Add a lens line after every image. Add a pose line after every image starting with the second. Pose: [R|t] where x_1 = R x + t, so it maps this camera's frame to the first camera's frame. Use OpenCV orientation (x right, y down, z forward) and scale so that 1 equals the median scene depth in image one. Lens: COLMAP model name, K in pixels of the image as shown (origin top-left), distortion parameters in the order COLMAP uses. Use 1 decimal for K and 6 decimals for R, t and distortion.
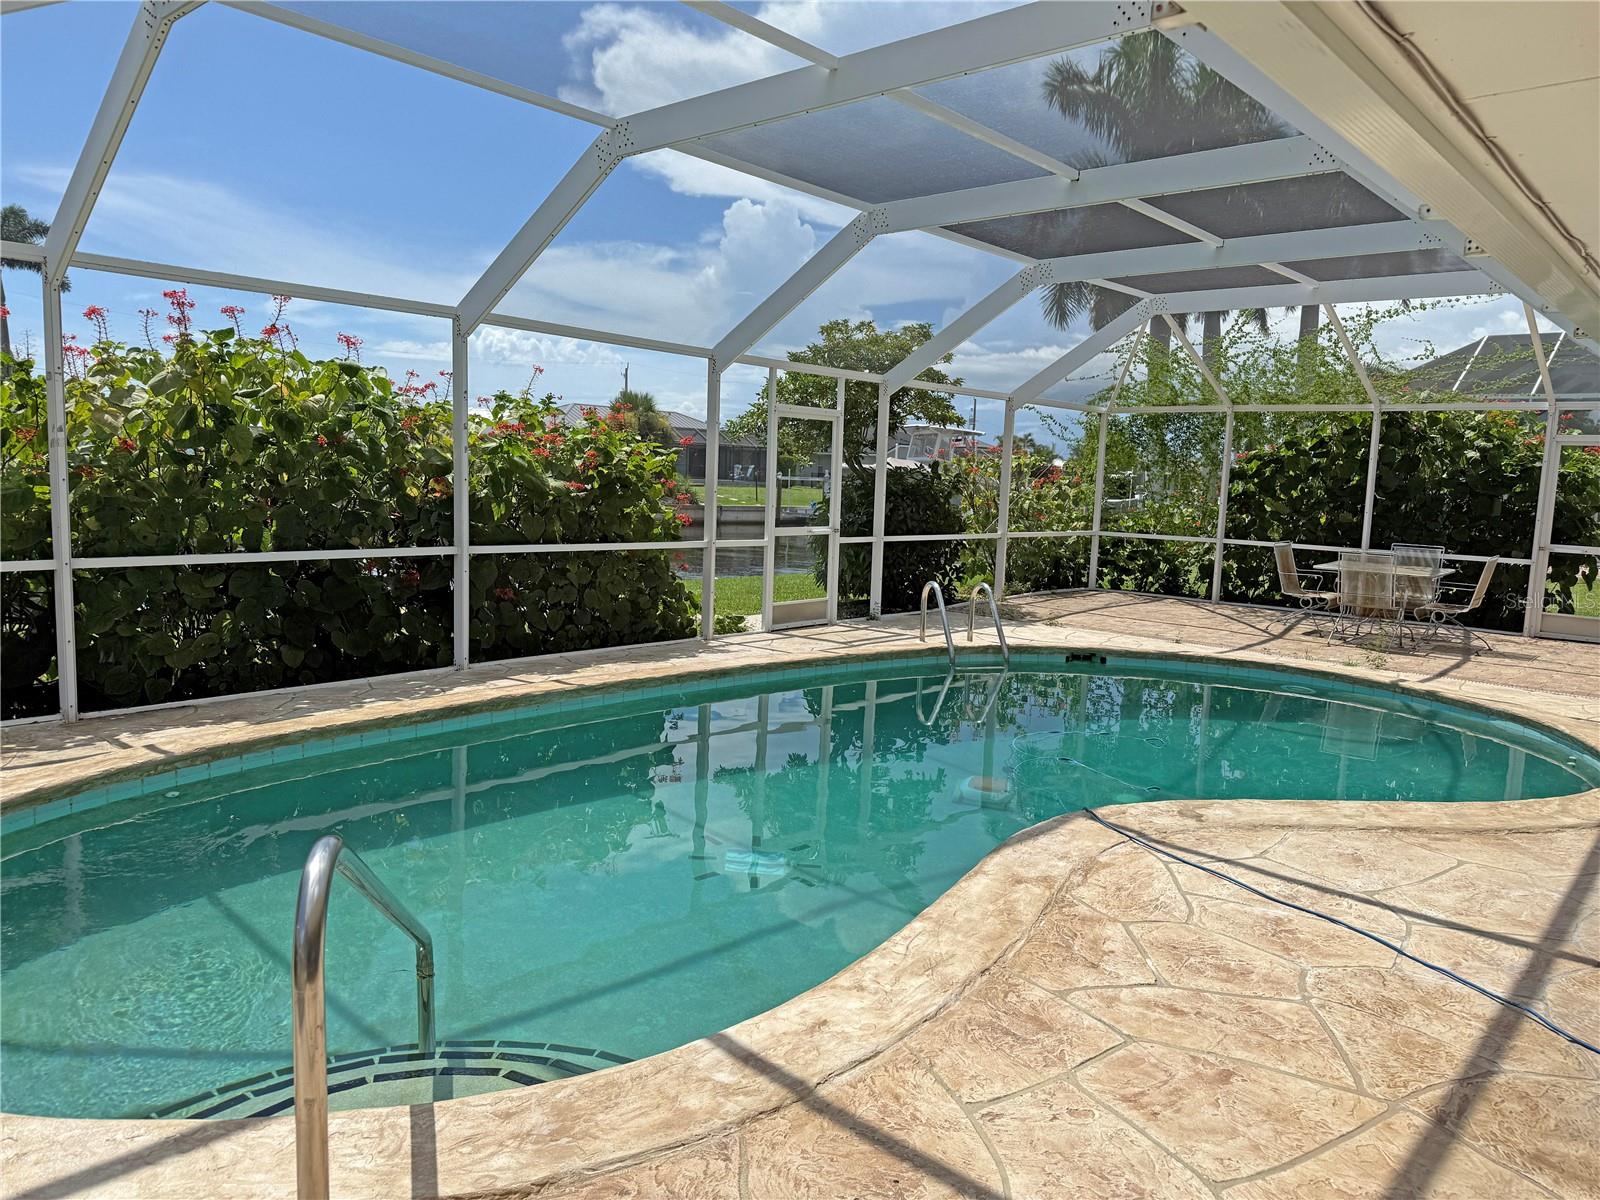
lens RADIAL K [[1118.3, 0, 800.0], [0, 1118.3, 600.0], [0, 0, 1]] dist [0.008291, 0.005904]
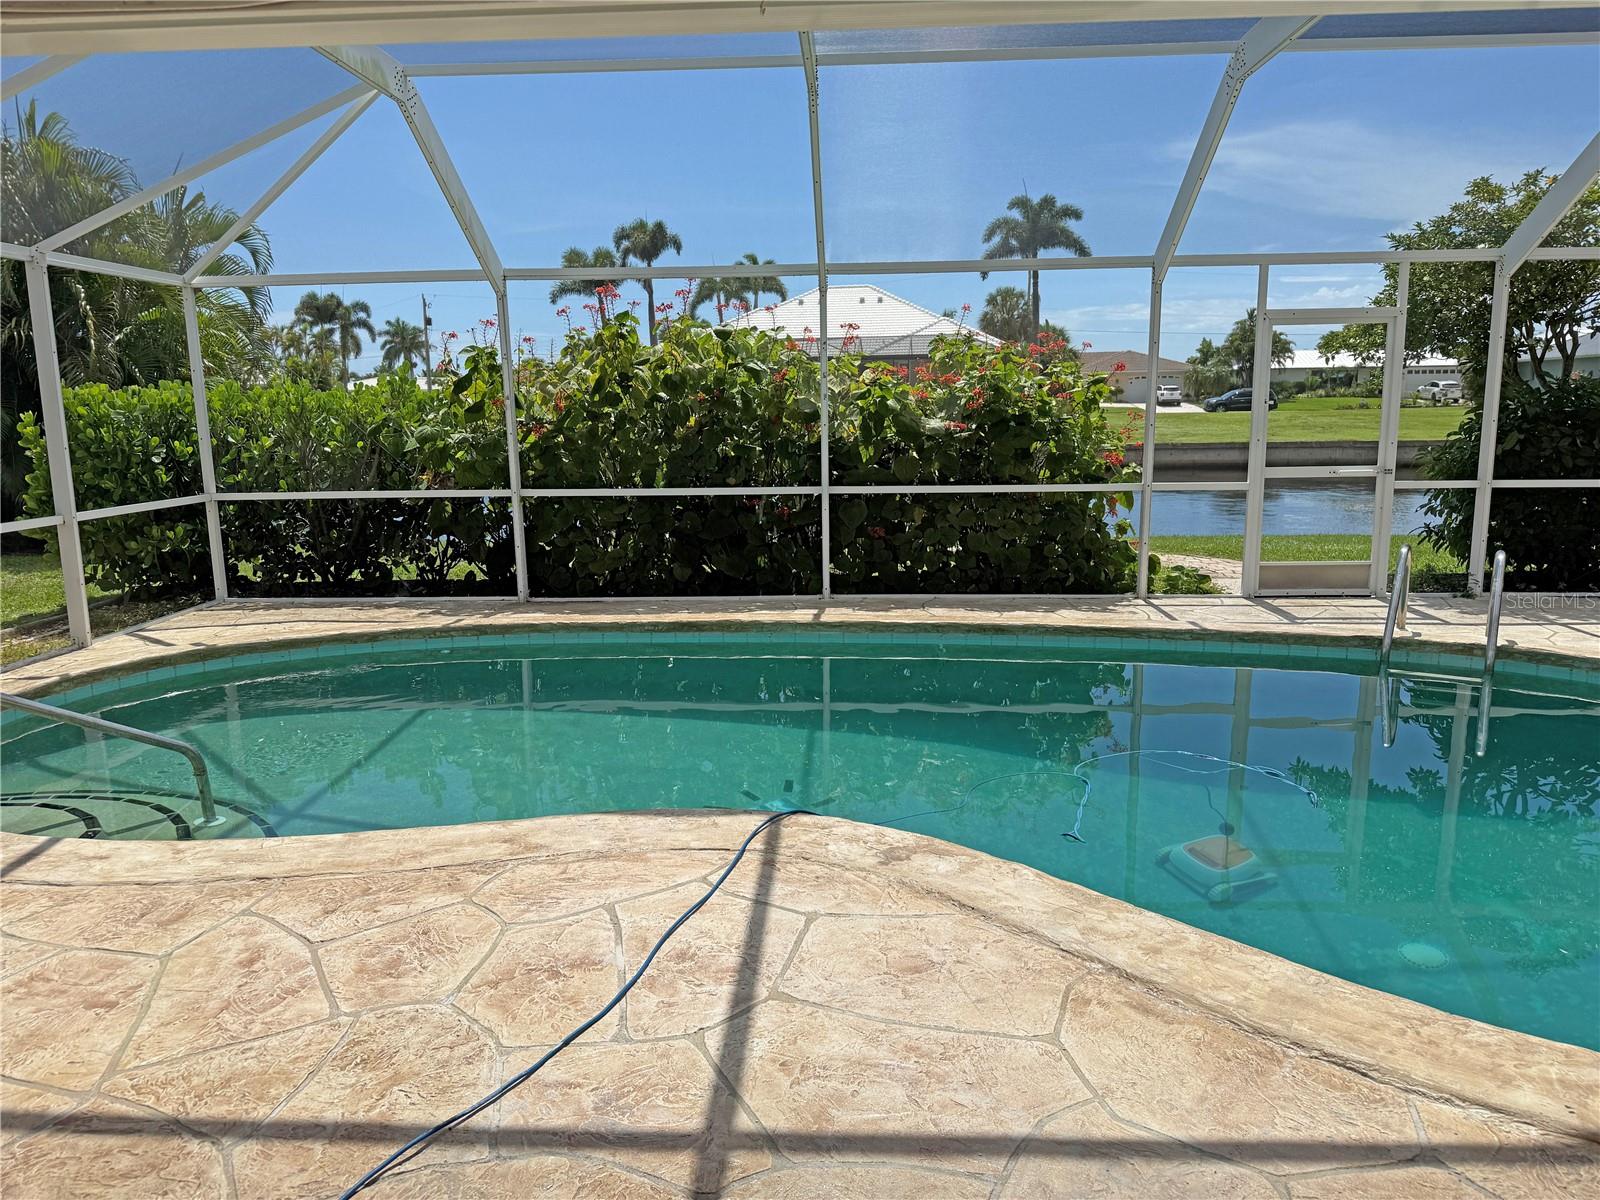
lens RADIAL K [[1111.6, 0, 800.0], [0, 1111.6, 600.0], [0, 0, 1]] dist [0.114118, -0.161949]
pose [[0.617248, 0.092992, -0.781253, 0.905047], [-0.053375, 0.995652, 0.076342, -0.031604], [0.784956, -0.005422, 0.619528, 0.506567]]
